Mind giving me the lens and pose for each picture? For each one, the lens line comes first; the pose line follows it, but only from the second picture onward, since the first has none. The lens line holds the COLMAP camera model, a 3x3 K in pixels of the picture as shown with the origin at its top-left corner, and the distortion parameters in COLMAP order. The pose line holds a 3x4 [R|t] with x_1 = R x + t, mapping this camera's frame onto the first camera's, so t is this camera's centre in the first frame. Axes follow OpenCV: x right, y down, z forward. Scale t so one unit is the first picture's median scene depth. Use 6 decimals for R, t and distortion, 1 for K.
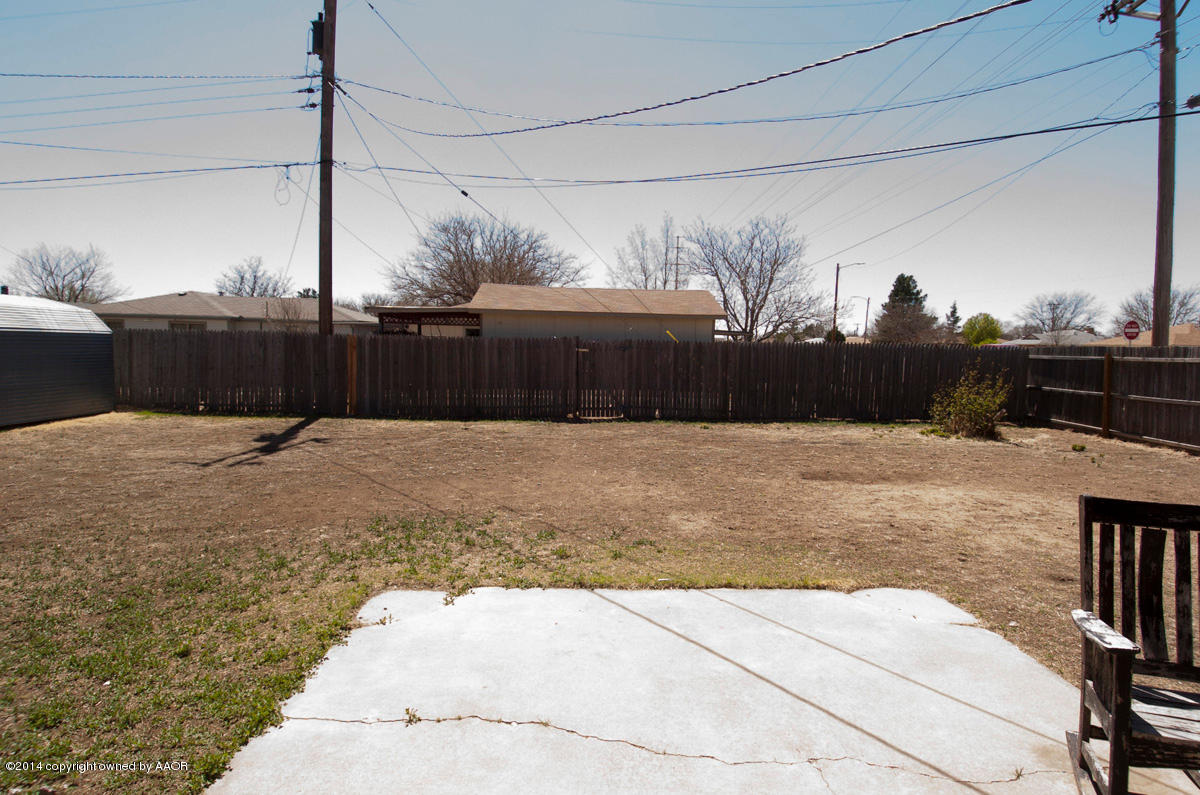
lens RADIAL K [[622.4, 0, 602.3], [0, 622.4, 402.8], [0, 0, 1]] dist [0.026706, -0.031152]
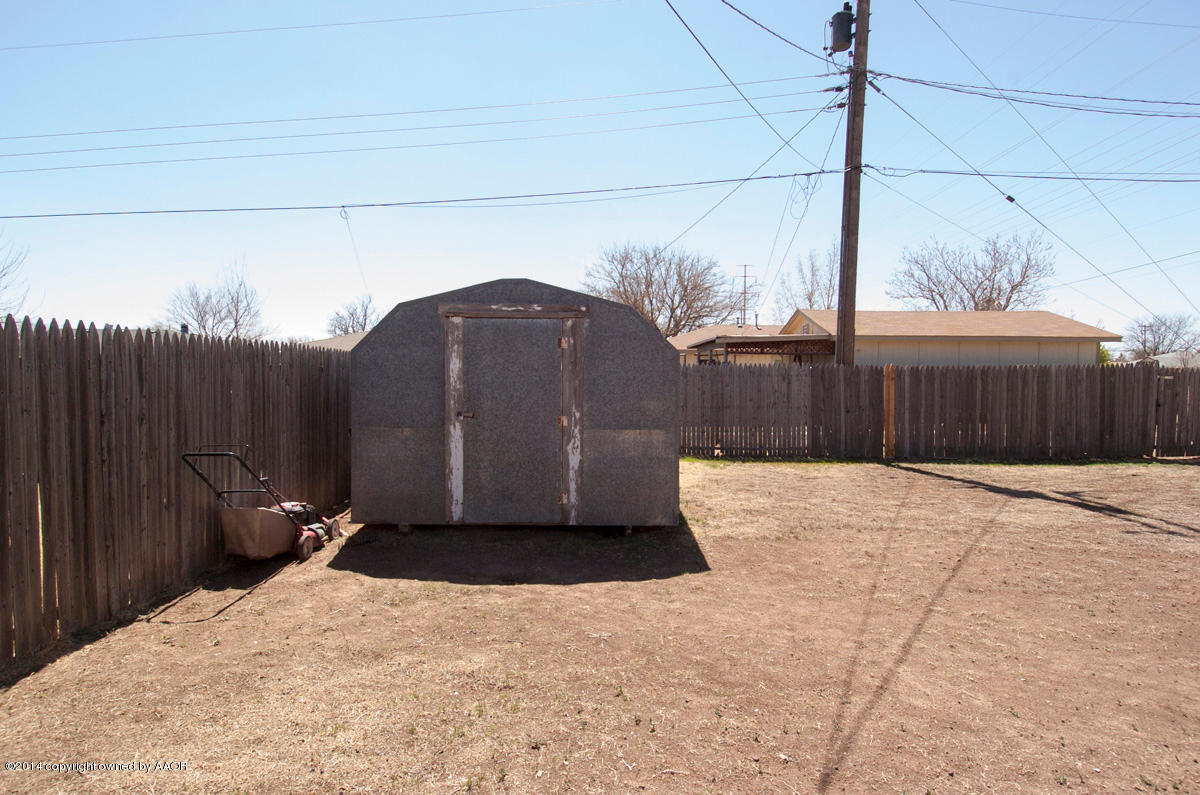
lens RADIAL K [[622.4, 0, 597.6], [0, 622.4, 400.7], [0, 0, 1]] dist [0.026706, -0.031152]
pose [[0.999250, -0.016527, -0.035026, -0.771832], [0.014619, 0.998431, -0.054062, -0.018764], [0.035864, 0.053510, 0.997923, 0.132688]]
